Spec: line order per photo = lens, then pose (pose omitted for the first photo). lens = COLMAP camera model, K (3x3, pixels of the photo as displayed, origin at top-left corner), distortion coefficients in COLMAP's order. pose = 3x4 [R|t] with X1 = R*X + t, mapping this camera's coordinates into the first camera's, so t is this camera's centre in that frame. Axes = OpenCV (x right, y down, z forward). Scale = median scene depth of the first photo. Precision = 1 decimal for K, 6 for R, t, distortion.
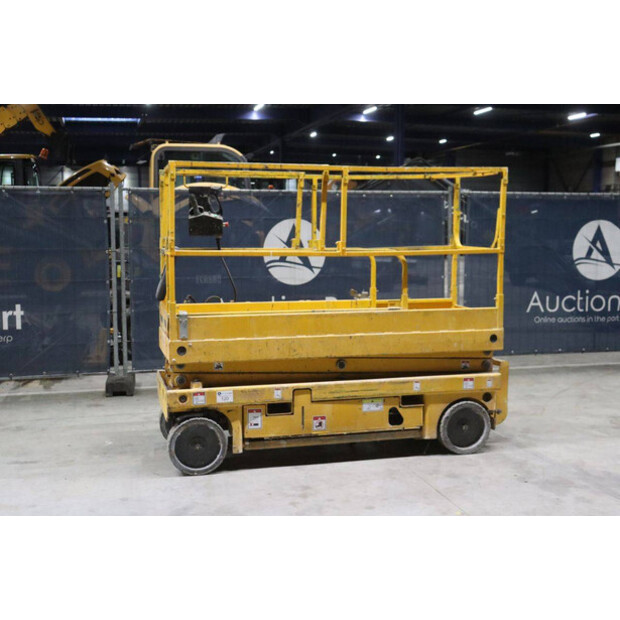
lens RADIAL K [[808.3, 0, 309.8], [0, 808.3, 308.3], [0, 0, 1]] dist [0.042221, 0.000000]
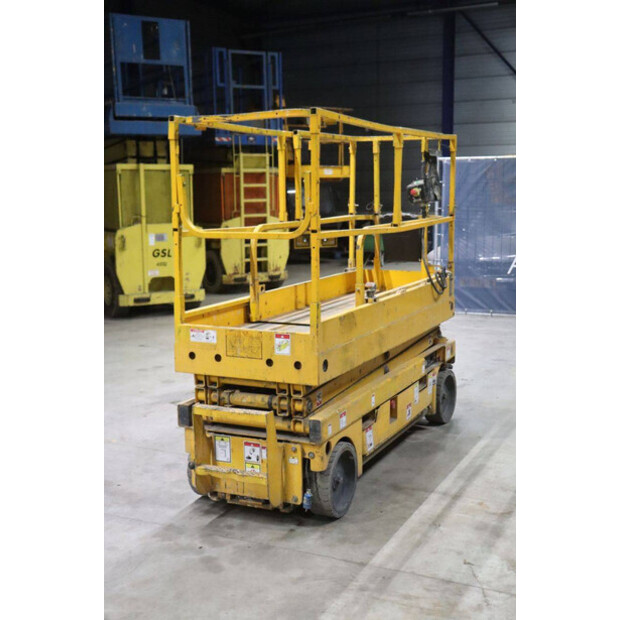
lens RADIAL K [[853.5, 0, 322.8], [0, 853.5, 307.7], [0, 0, 1]] dist [0.055498, 0.000000]
pose [[-0.632399, 0.115950, -0.765916, 0.761986], [-0.069877, 0.976165, 0.205475, -0.177350], [0.771485, 0.183462, -0.609223, 1.618771]]
